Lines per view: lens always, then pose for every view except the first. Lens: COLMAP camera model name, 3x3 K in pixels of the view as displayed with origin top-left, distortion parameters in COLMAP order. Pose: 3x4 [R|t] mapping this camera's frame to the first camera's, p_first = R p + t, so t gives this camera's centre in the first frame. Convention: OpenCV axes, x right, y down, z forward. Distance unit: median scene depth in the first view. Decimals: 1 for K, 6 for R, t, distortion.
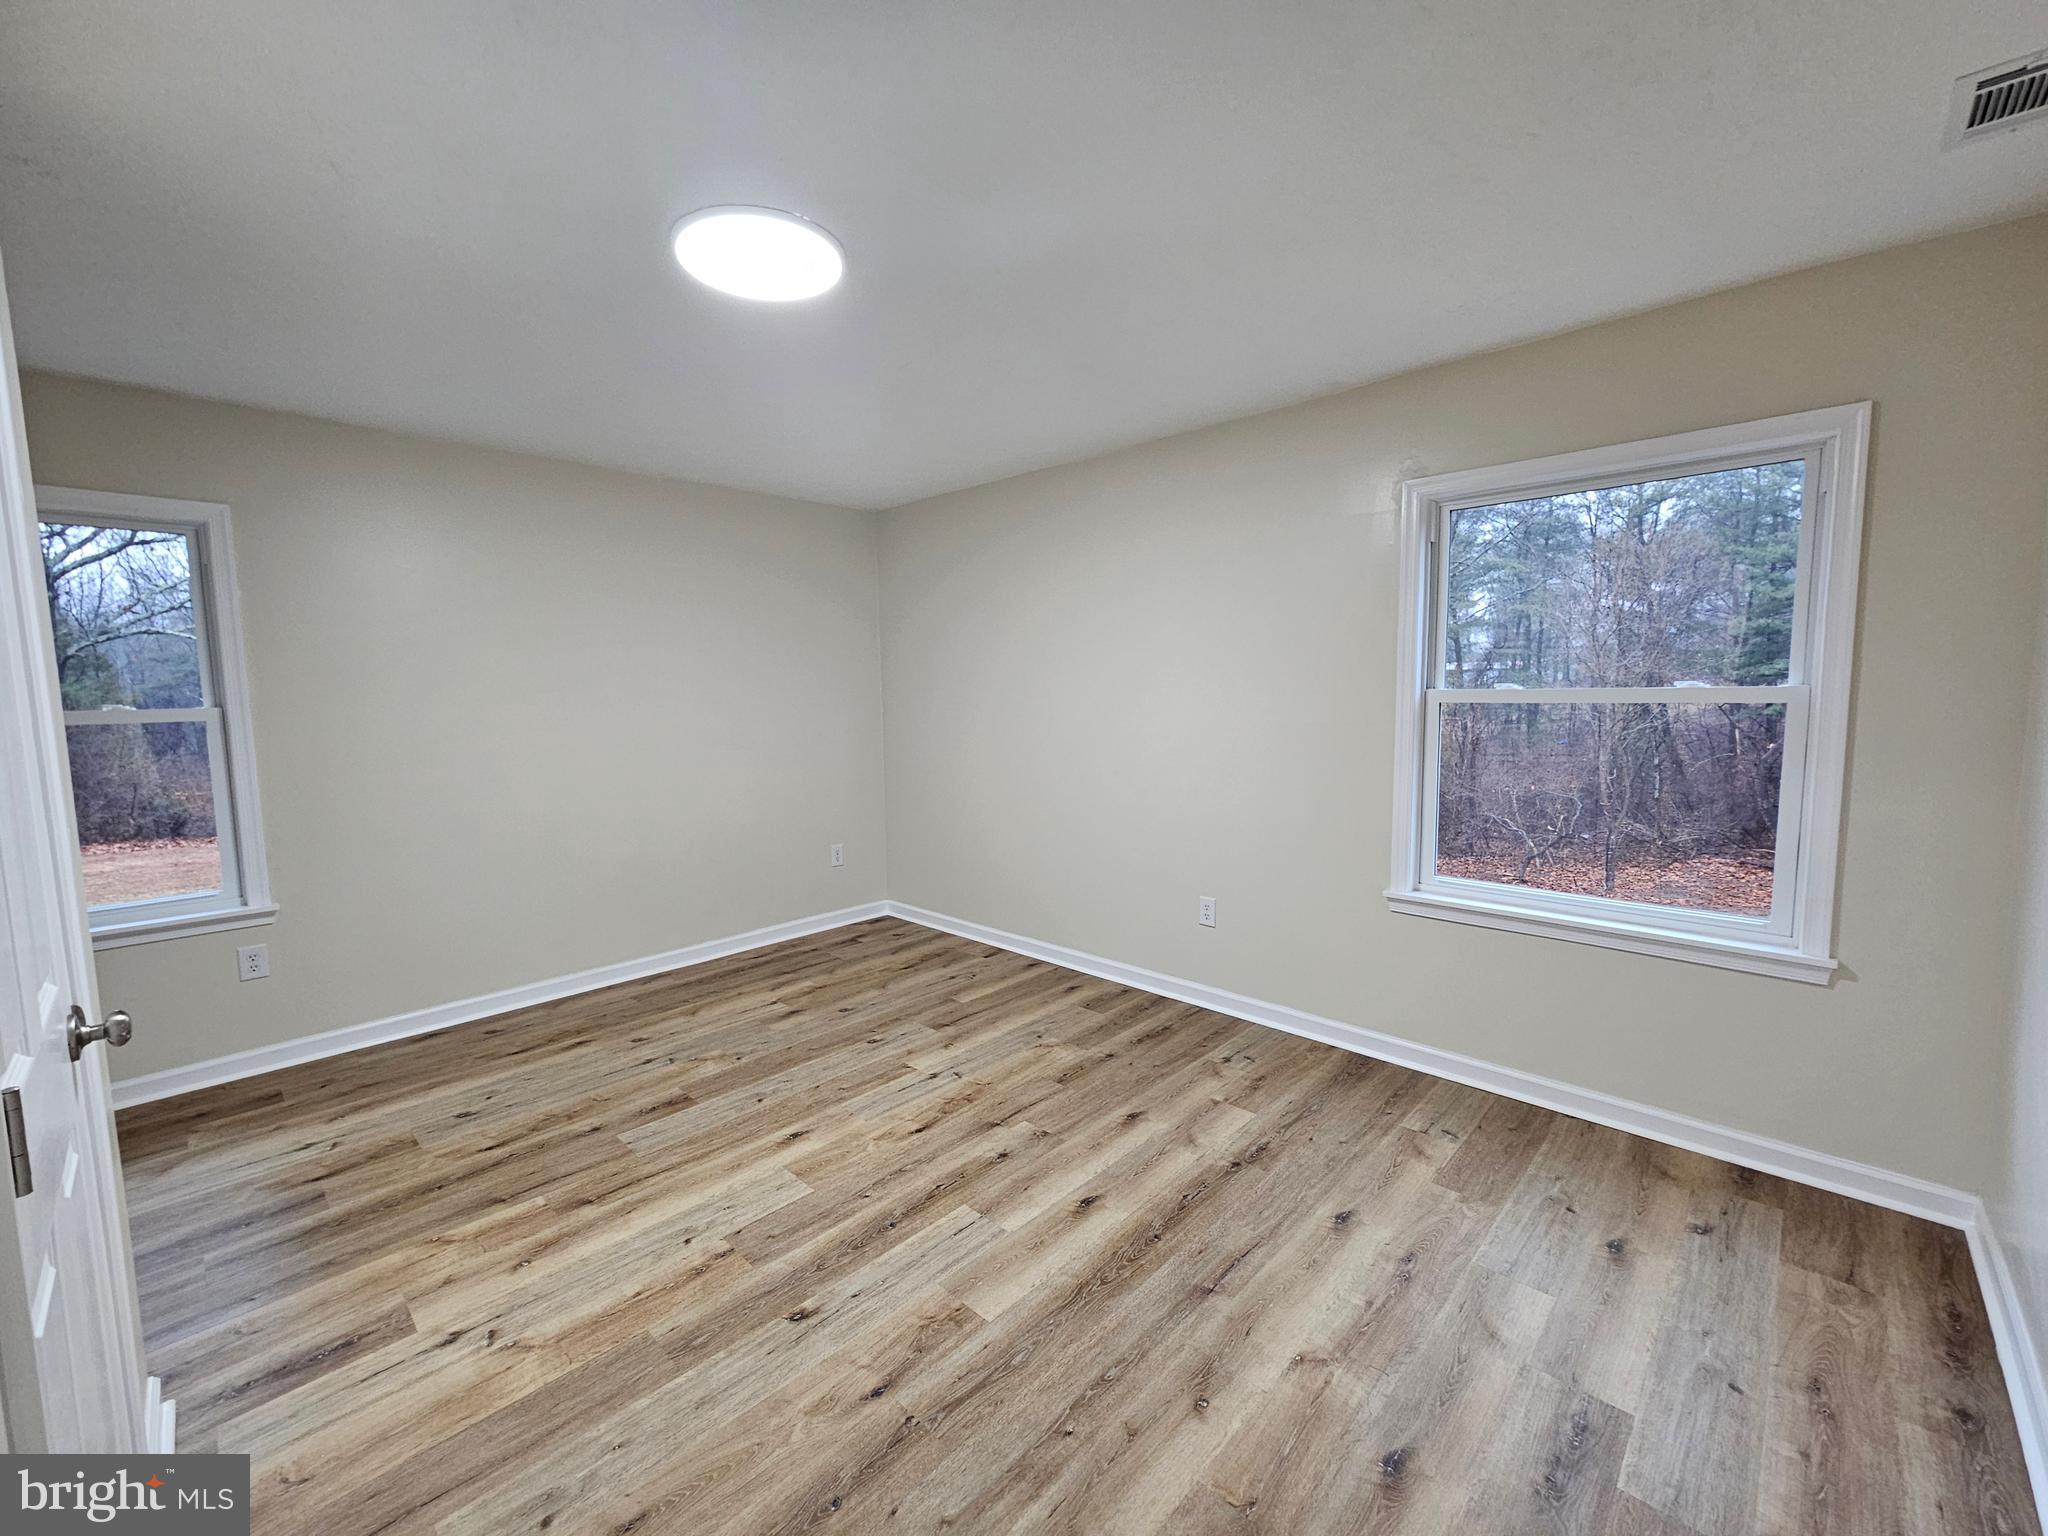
lens RADIAL K [[833.4, 0, 1018.0], [0, 833.4, 777.2], [0, 0, 1]] dist [0.008309, -0.004385]
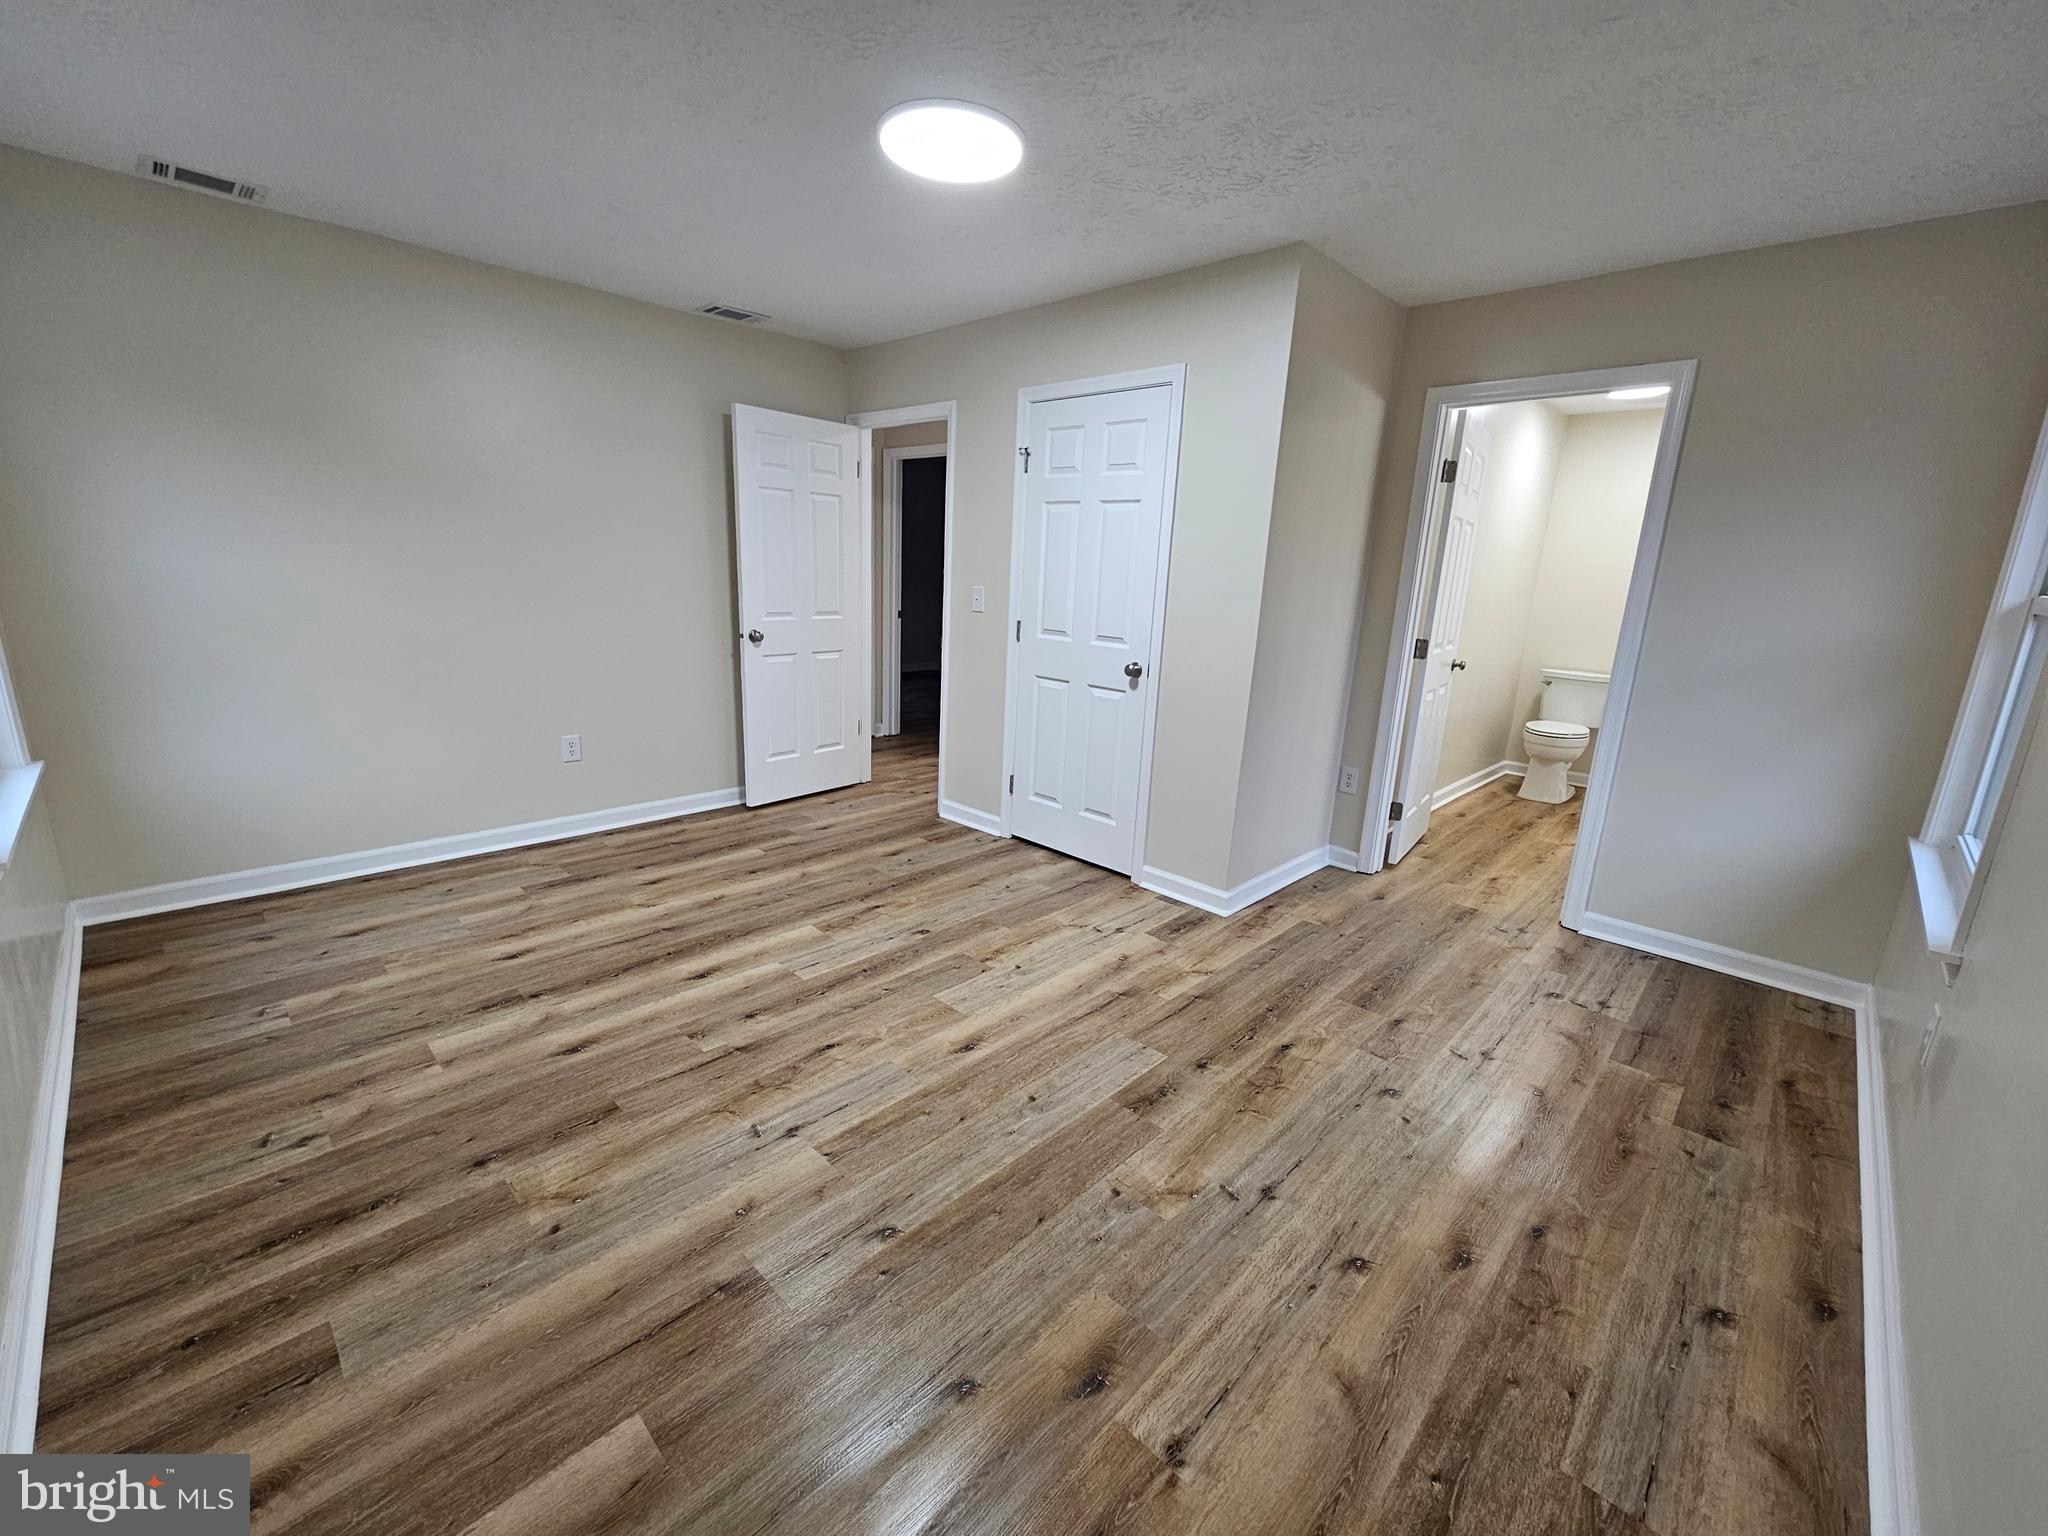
lens RADIAL K [[833.4, 0, 1018.0], [0, 833.4, 777.2], [0, 0, 1]] dist [0.008309, -0.004385]
pose [[-0.999718, -0.023506, -0.003241, -0.321202], [-0.023156, 0.936597, 0.349643, -0.167246], [-0.005184, 0.349620, -0.936877, 1.798903]]
